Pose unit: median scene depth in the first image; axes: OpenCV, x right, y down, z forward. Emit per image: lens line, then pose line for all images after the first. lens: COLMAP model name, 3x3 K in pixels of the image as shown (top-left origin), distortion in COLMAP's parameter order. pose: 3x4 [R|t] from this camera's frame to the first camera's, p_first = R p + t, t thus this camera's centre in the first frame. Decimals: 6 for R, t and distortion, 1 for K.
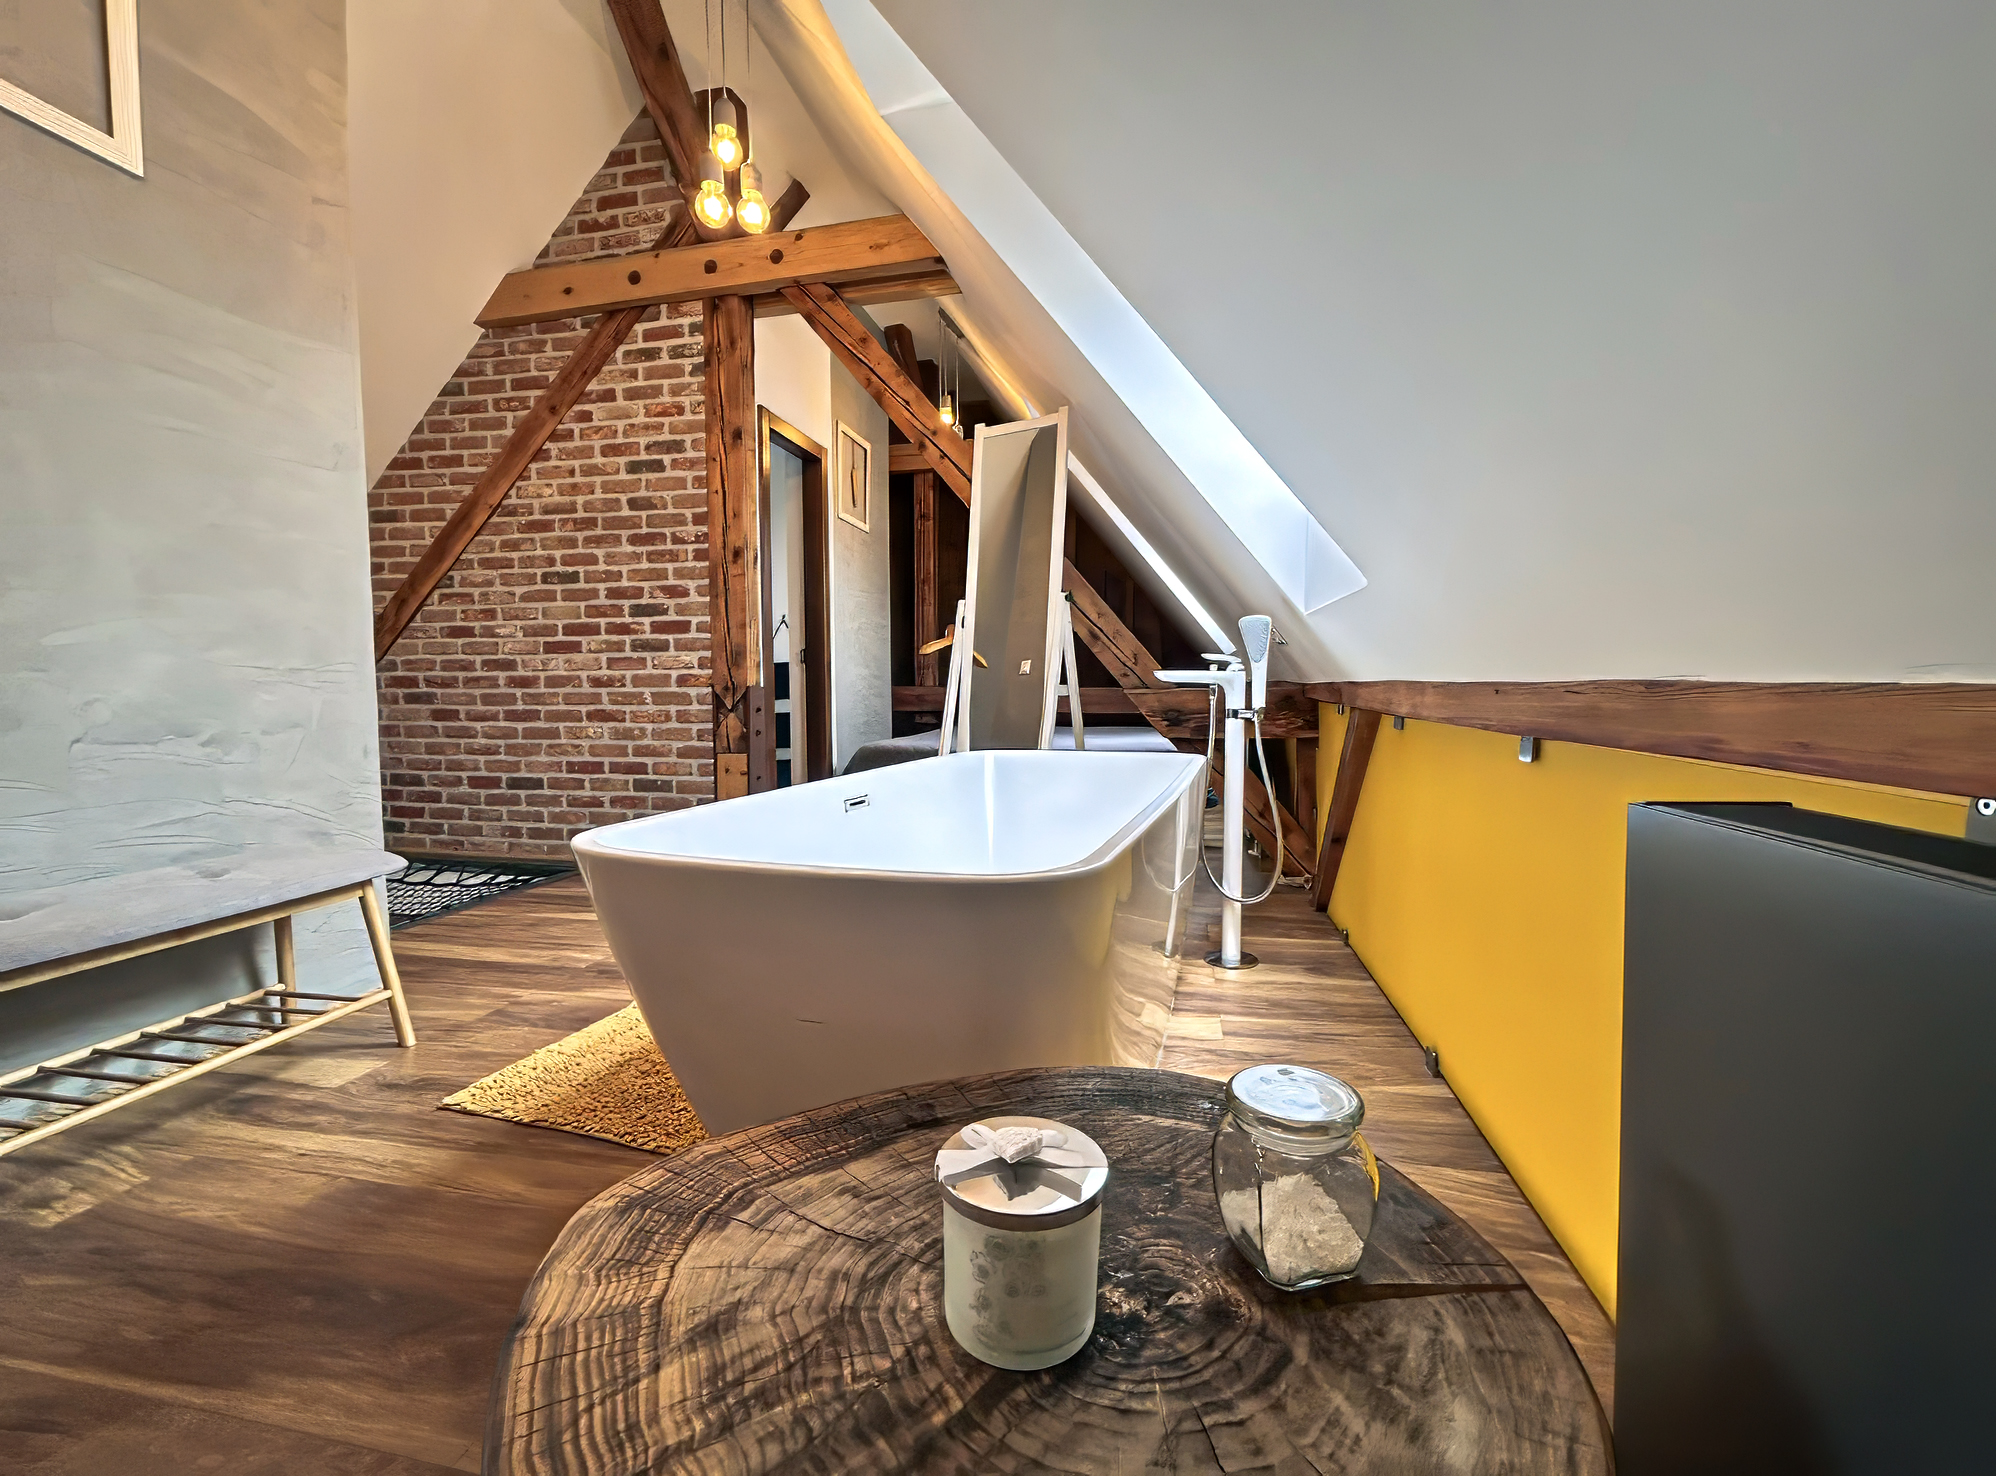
lens RADIAL K [[813.4, 0, 1002.4], [0, 813.4, 737.8], [0, 0, 1]] dist [0.000007, 0.000198]
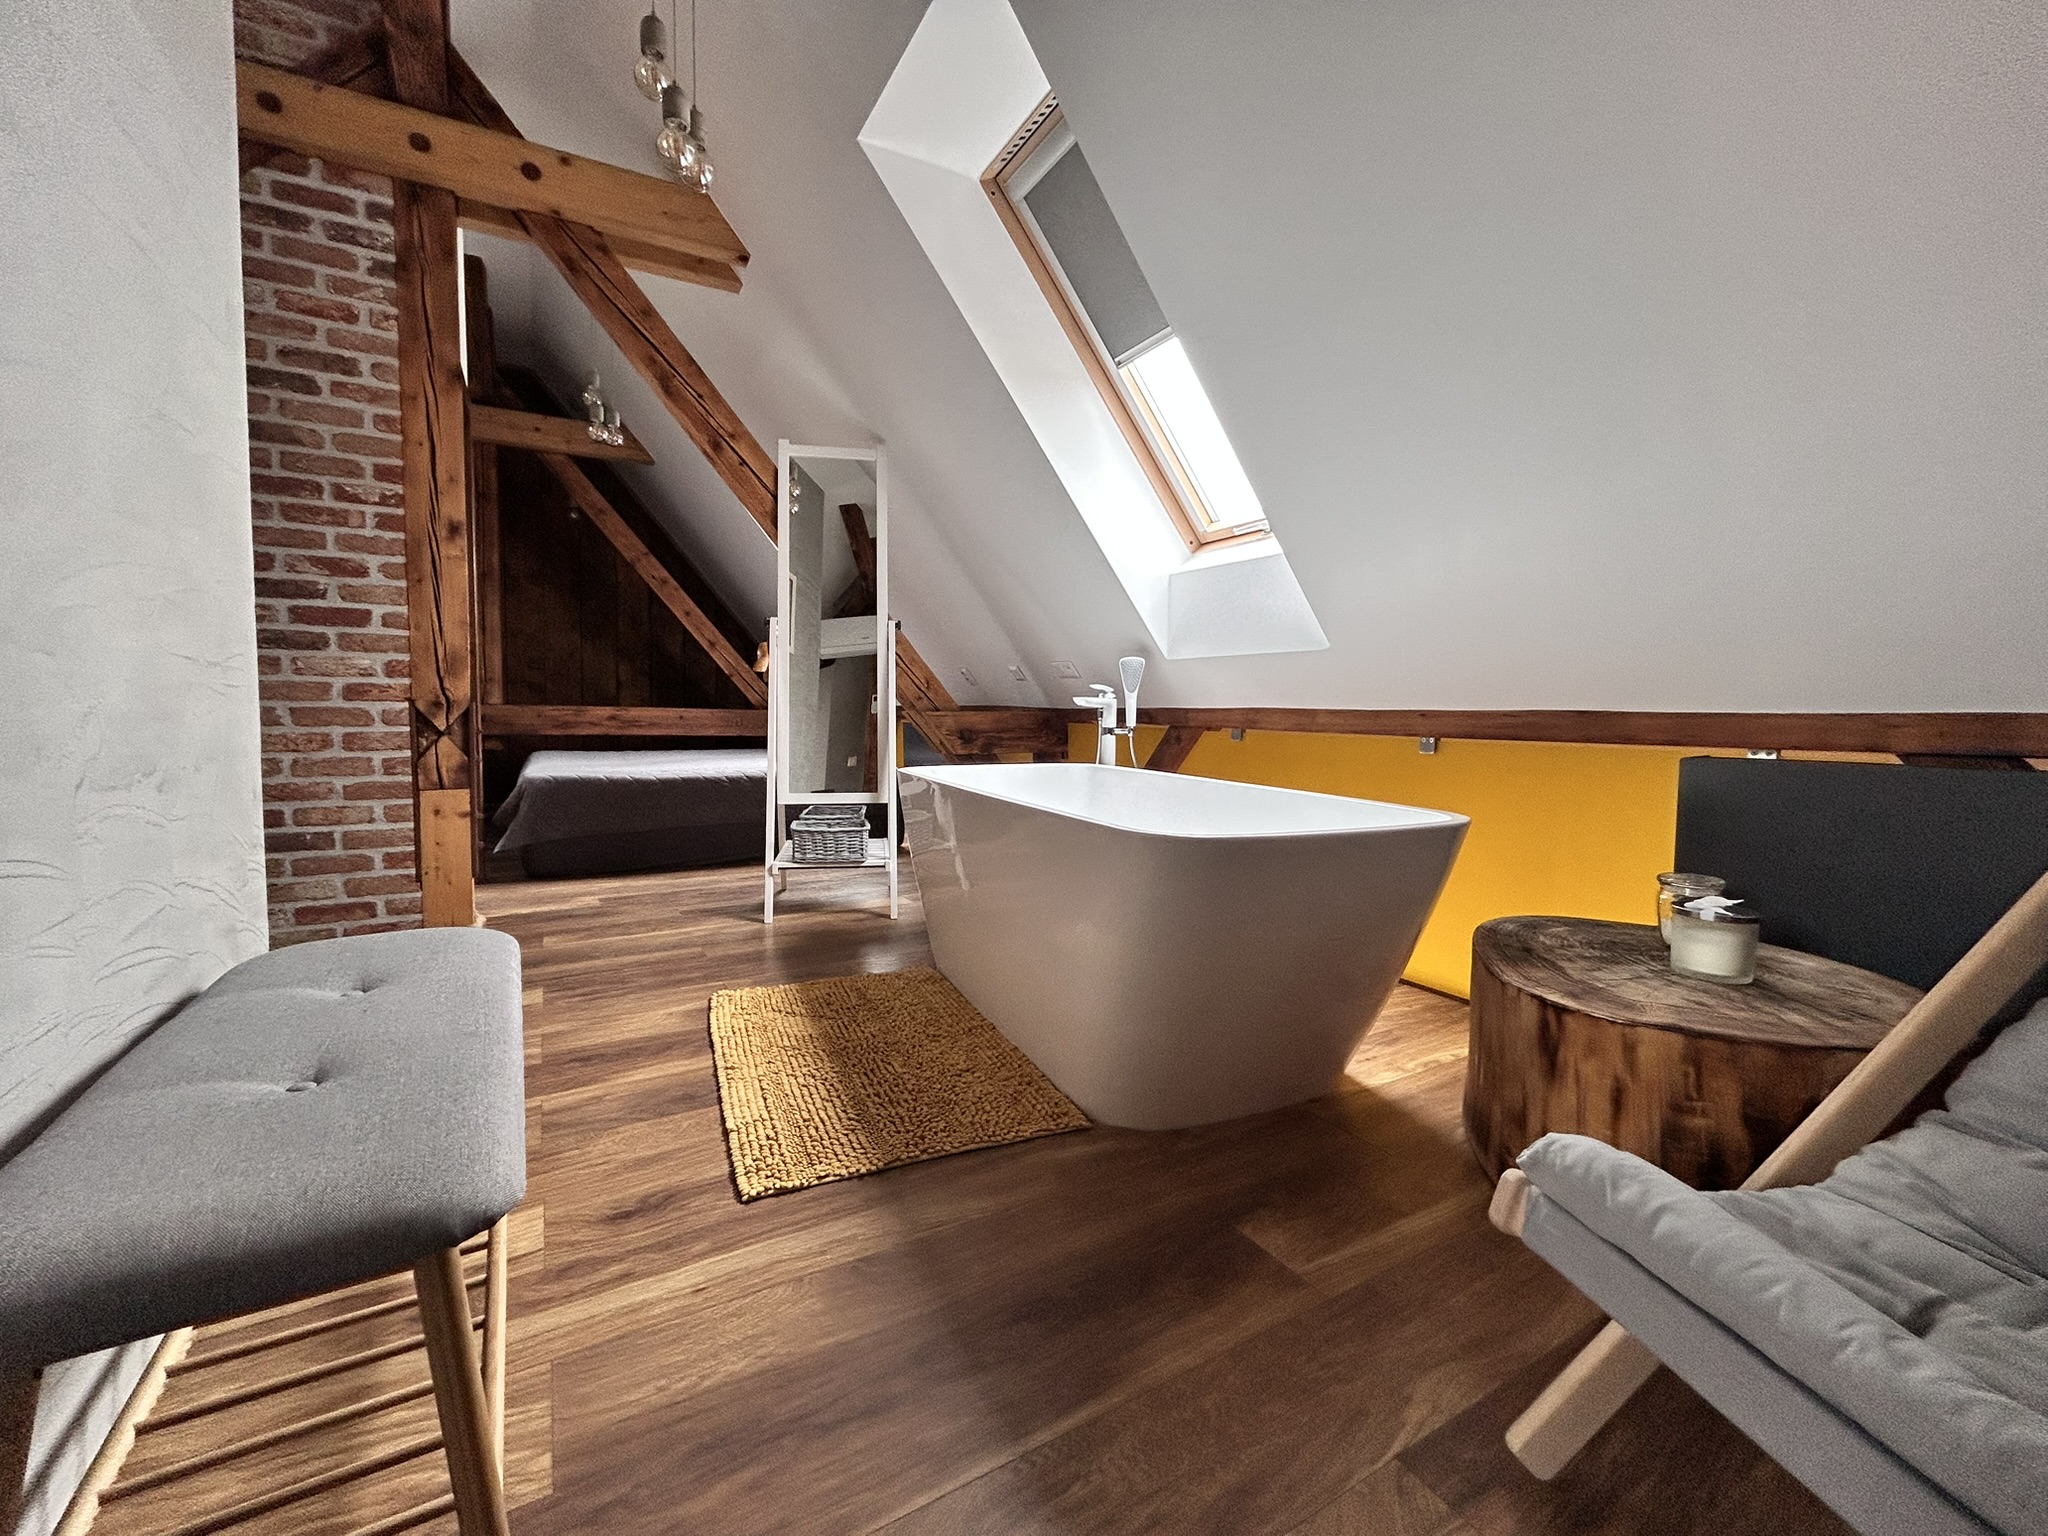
lens RADIAL K [[834.6, 0, 969.2], [0, 834.6, 764.0], [0, 0, 1]] dist [0.000007, 0.000198]
pose [[0.753209, -0.030206, 0.657088, -0.478576], [0.028915, 0.999500, 0.012802, -0.000432], [-0.657146, 0.009357, 0.753705, 0.086492]]
